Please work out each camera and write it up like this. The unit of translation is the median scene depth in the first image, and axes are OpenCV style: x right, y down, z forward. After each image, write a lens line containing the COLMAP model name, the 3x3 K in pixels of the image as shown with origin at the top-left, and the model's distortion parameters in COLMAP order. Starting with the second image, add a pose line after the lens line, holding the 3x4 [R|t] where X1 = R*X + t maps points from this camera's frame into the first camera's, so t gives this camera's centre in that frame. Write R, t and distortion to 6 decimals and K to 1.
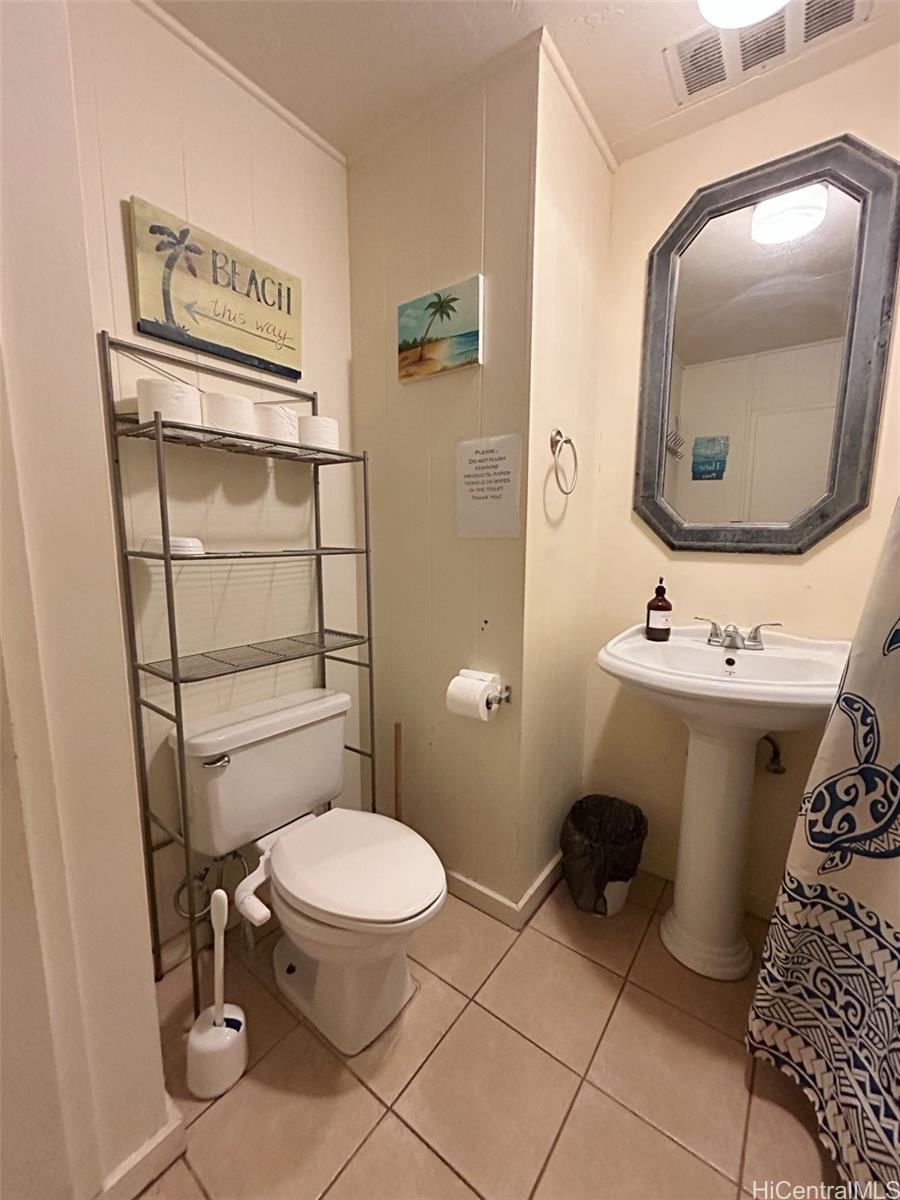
lens RADIAL K [[486.2, 0, 447.8], [0, 486.2, 598.9], [0, 0, 1]] dist [-0.002103, 0.001215]
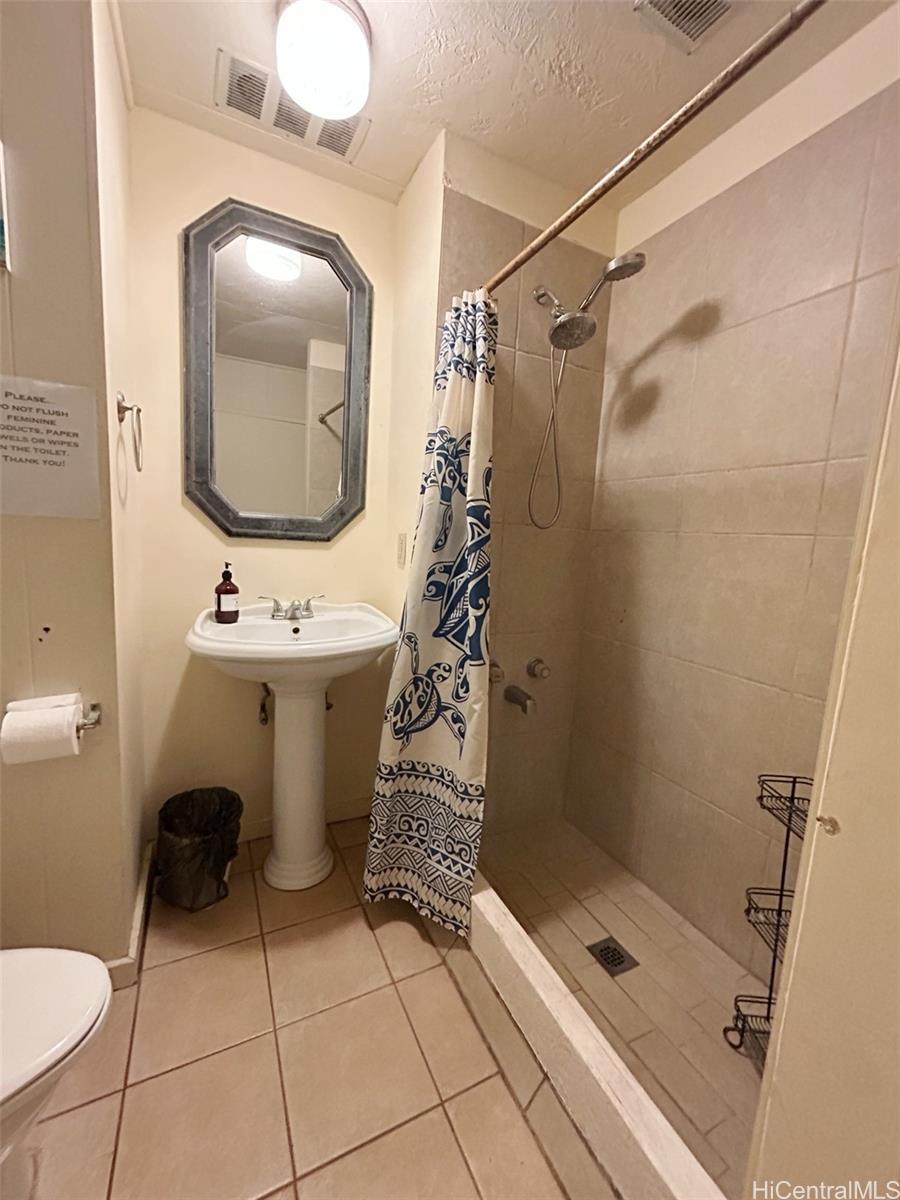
lens RADIAL K [[486.2, 0, 449.0], [0, 486.2, 599.7], [0, 0, 1]] dist [-0.002103, 0.001215]
pose [[0.446214, -0.100864, 0.889224, -0.321783], [0.068513, 0.994562, 0.078432, -0.015567], [-0.892300, 0.025926, 0.450698, 0.116412]]
